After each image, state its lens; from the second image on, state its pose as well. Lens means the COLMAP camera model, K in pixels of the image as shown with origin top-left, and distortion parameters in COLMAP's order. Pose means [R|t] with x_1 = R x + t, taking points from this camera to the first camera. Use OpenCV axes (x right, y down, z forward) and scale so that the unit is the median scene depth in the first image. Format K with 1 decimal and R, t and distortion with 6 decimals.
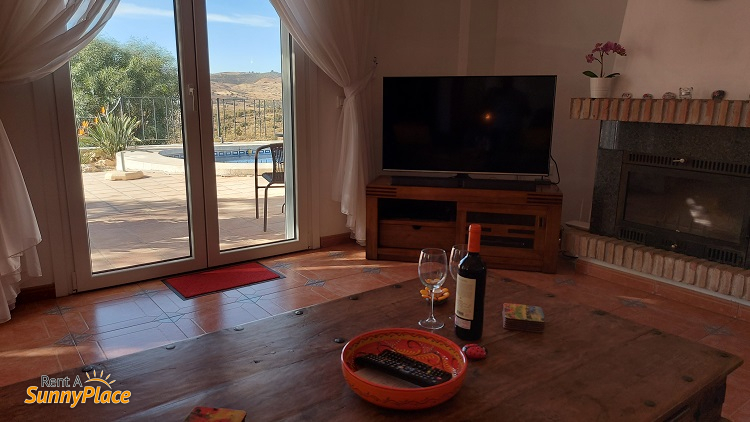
lens RADIAL K [[542.3, 0, 380.9], [0, 542.3, 216.9], [0, 0, 1]] dist [0.067978, -0.009065]
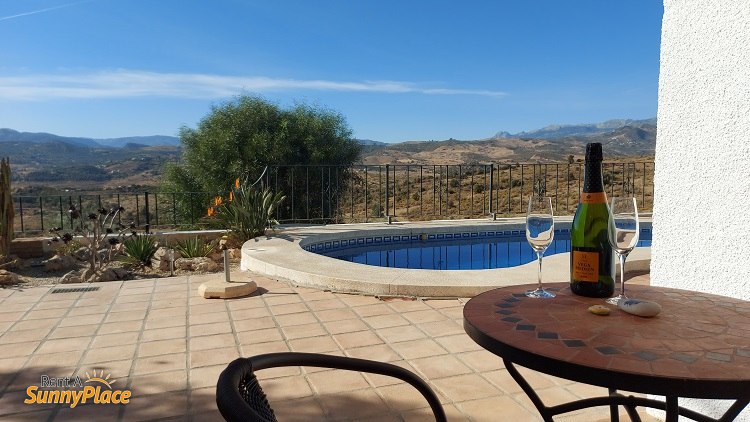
lens RADIAL K [[542.3, 0, 381.7], [0, 542.3, 212.1], [0, 0, 1]] dist [0.067978, -0.009065]
pose [[0.950405, 0.013482, -0.310722, -0.064435], [-0.052467, 0.991692, -0.117453, -0.056232], [0.306557, 0.127930, 0.943216, 0.265845]]
